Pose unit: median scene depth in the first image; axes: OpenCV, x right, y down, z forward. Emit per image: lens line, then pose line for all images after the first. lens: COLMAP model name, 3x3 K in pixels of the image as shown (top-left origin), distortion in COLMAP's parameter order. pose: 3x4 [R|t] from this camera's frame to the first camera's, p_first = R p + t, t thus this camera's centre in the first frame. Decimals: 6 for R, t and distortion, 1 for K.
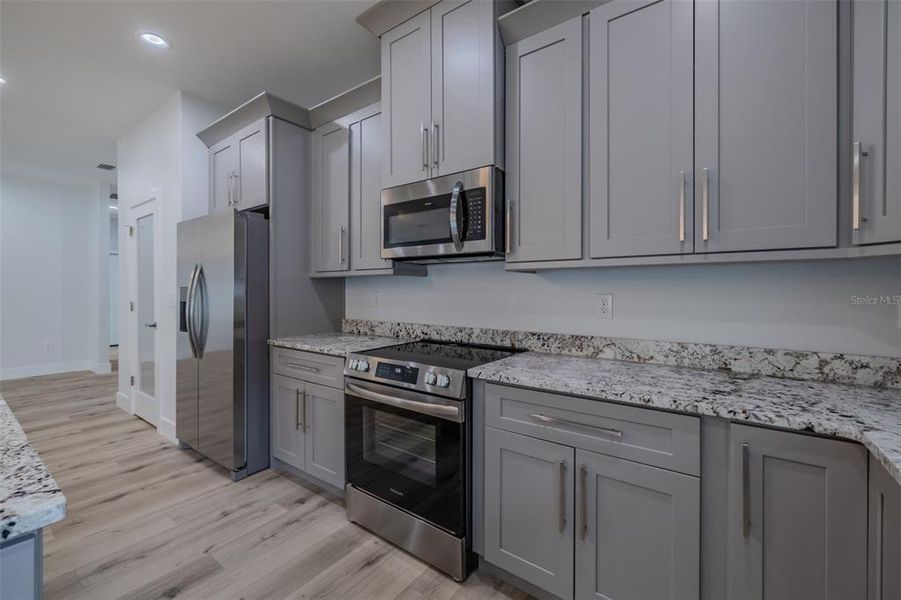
lens RADIAL K [[378.3, 0, 450.3], [0, 378.3, 290.4], [0, 0, 1]] dist [-0.001453, -0.000012]
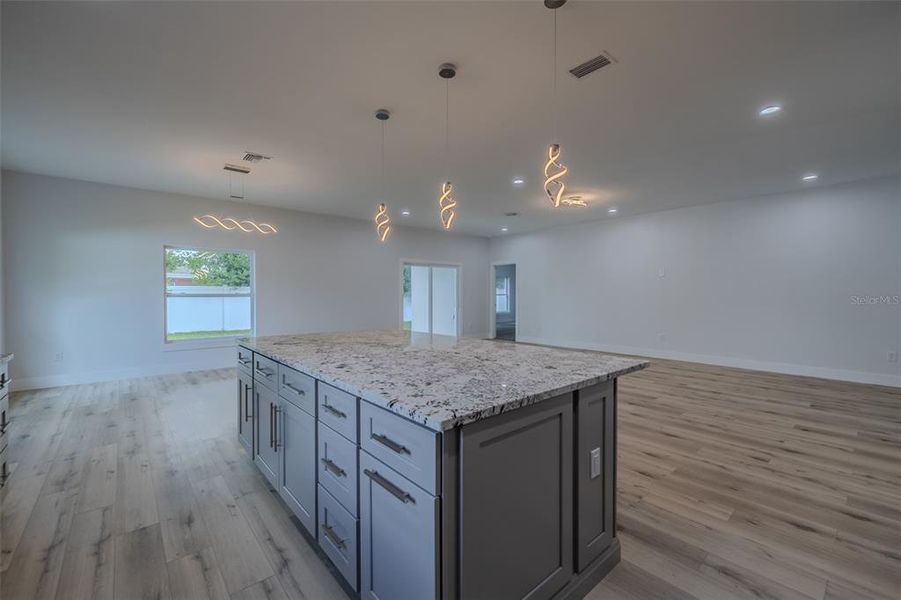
lens RADIAL K [[378.3, 0, 451.8], [0, 378.3, 296.9], [0, 0, 1]] dist [-0.001453, -0.000012]
pose [[-0.219445, 0.006534, -0.975603, 0.169450], [-0.000639, 0.999976, 0.006841, -0.002283], [0.975625, 0.002125, -0.219436, 0.391613]]
